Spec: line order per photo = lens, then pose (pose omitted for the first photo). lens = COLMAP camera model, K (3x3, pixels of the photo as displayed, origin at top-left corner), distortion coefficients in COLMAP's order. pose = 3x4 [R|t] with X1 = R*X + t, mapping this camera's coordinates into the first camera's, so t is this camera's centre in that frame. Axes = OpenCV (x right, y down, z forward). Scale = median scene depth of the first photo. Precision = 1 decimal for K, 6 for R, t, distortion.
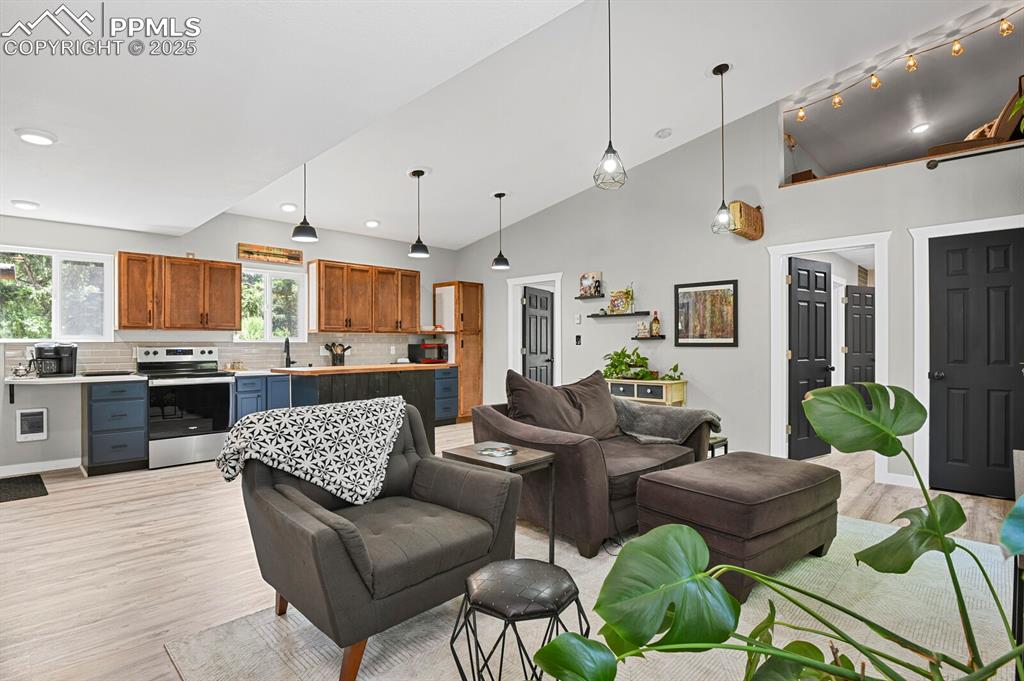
lens RADIAL K [[497.9, 0, 513.1], [0, 497.9, 343.8], [0, 0, 1]] dist [-0.040545, -0.000388]
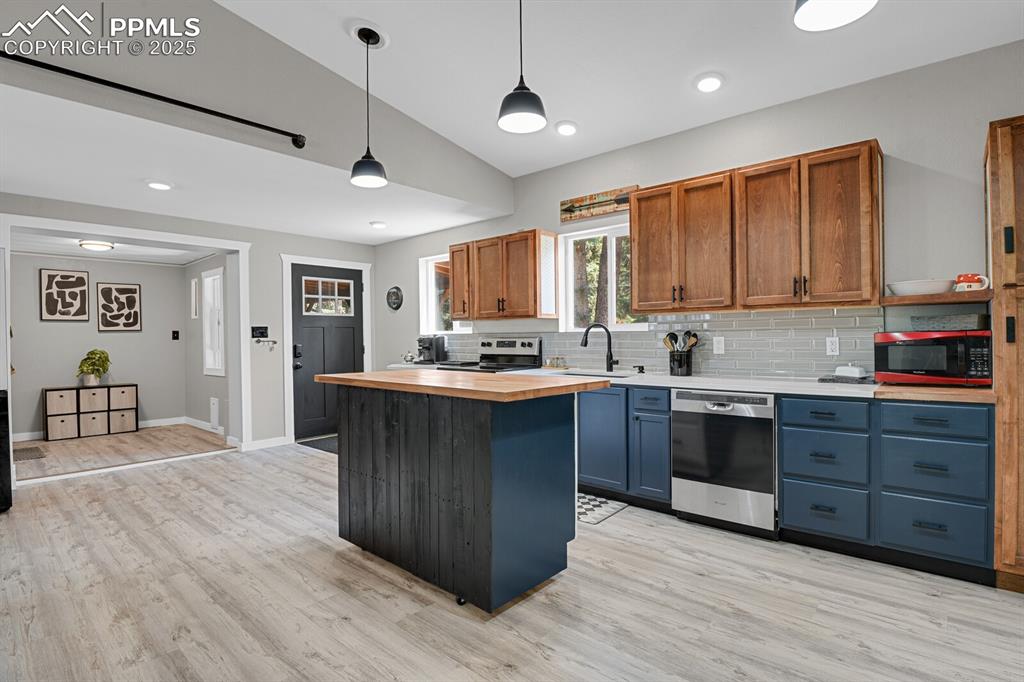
lens RADIAL K [[502.3, 0, 512.5], [0, 502.3, 343.3], [0, 0, 1]] dist [-0.025240, -0.000127]
pose [[0.073302, 0.013908, -0.997213, 0.282303], [0.007186, 0.999869, 0.014474, 0.003225], [0.997284, -0.008227, 0.073193, 1.146804]]
